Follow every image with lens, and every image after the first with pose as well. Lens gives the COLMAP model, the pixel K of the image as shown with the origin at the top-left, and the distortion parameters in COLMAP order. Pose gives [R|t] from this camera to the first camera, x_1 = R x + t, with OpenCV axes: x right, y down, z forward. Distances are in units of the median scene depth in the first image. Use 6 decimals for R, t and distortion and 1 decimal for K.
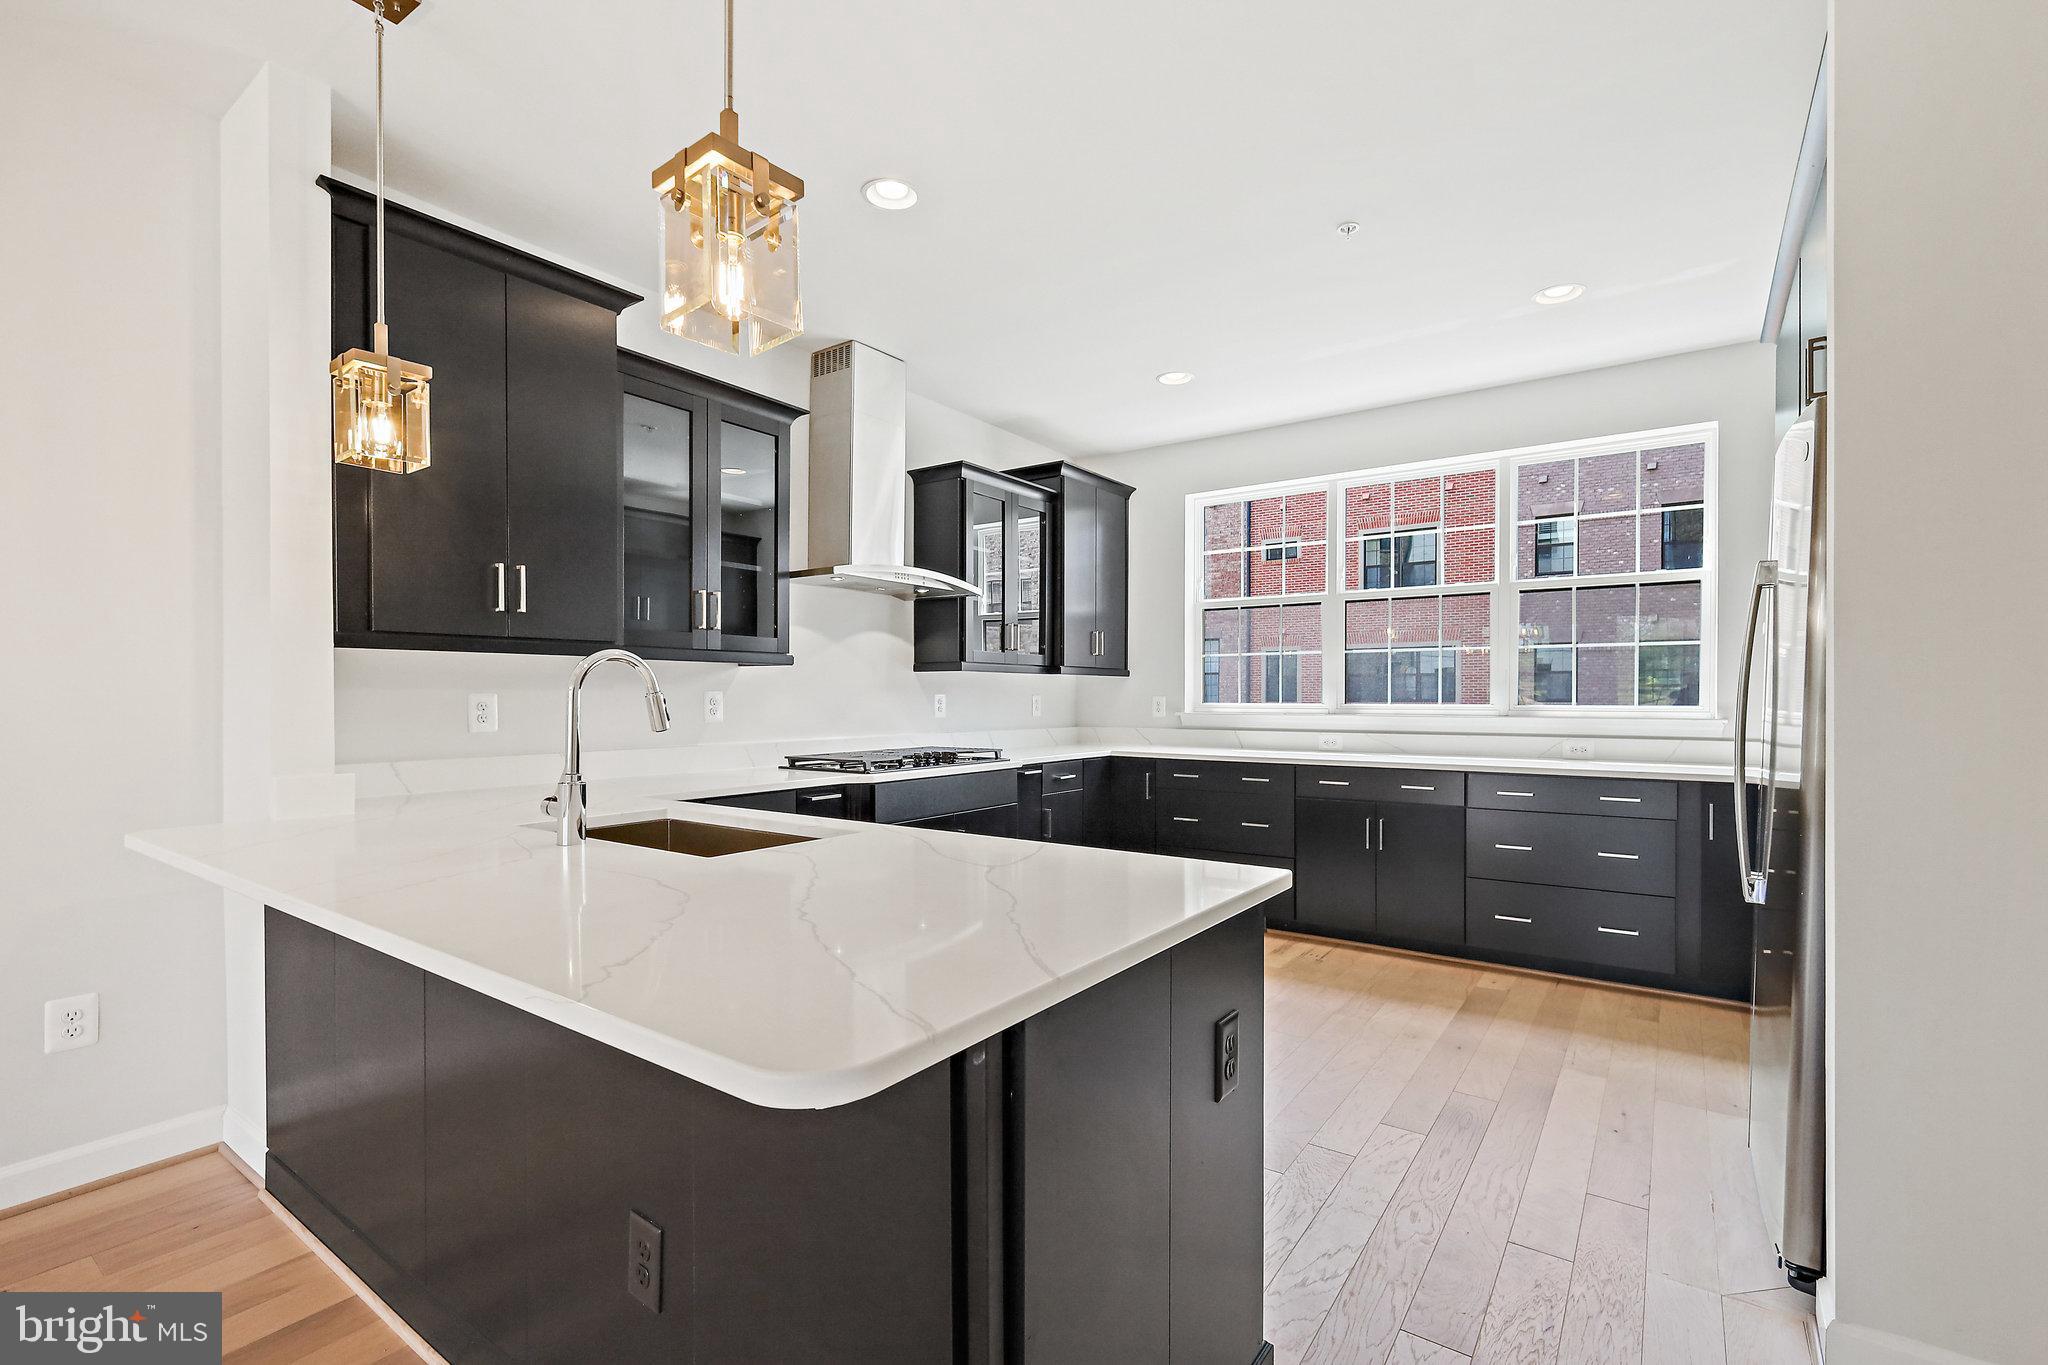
lens RADIAL K [[905.9, 0, 1036.0], [0, 905.9, 694.7], [0, 0, 1]] dist [0.013820, -0.000031]
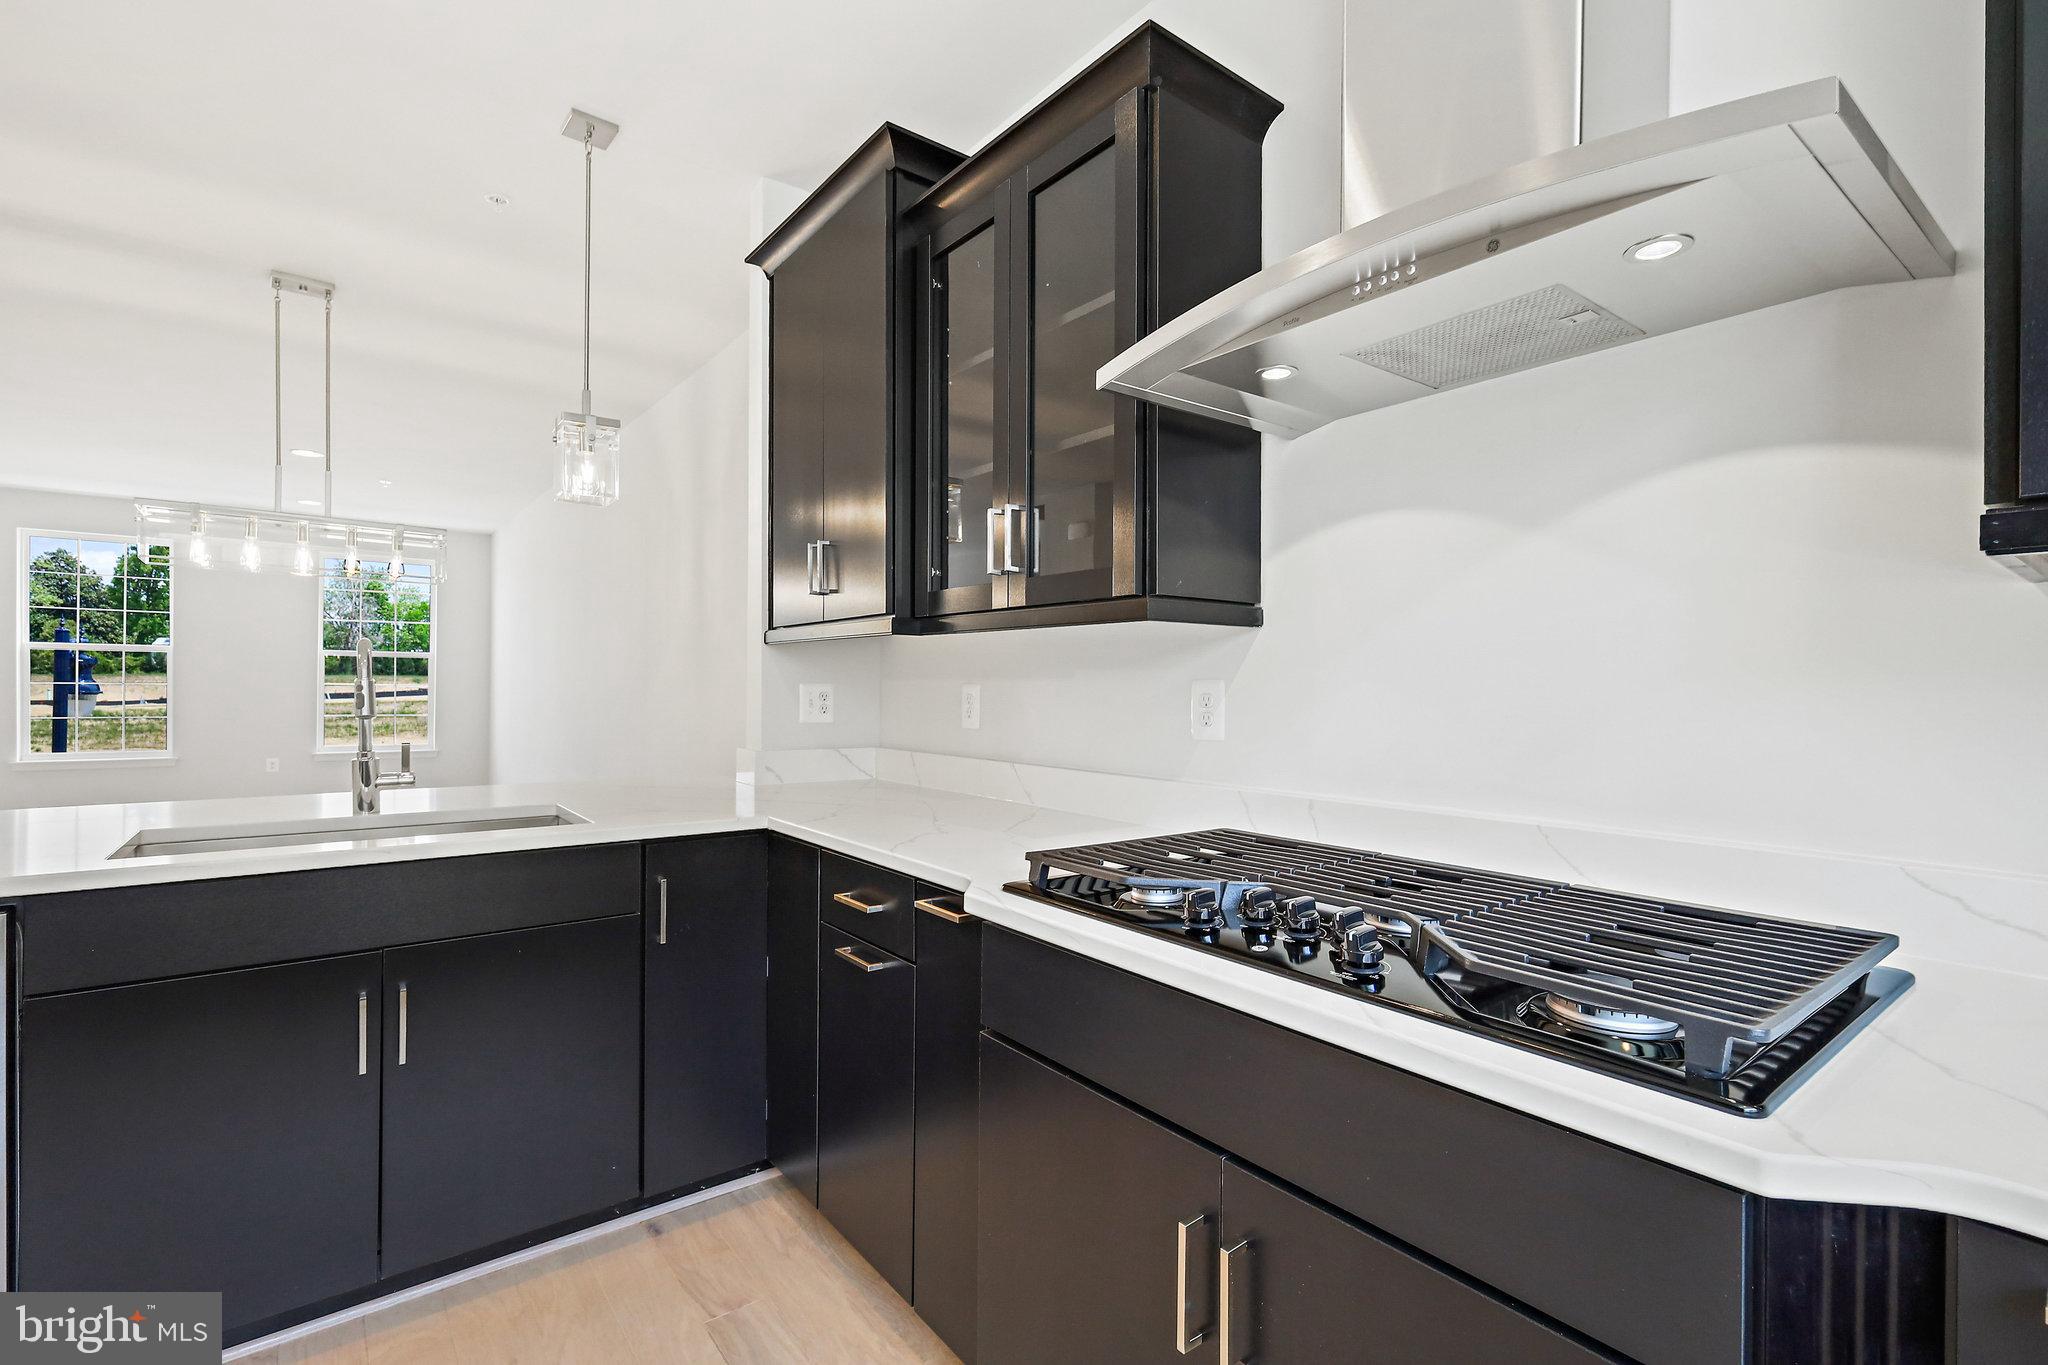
lens RADIAL K [[905.9, 0, 1022.0], [0, 905.9, 684.7], [0, 0, 1]] dist [0.013820, -0.000031]
pose [[-0.302337, 0.000982, -0.953201, 0.055711], [-0.003588, 0.999991, 0.002168, -0.000895], [0.953194, 0.004076, -0.302331, 0.351055]]
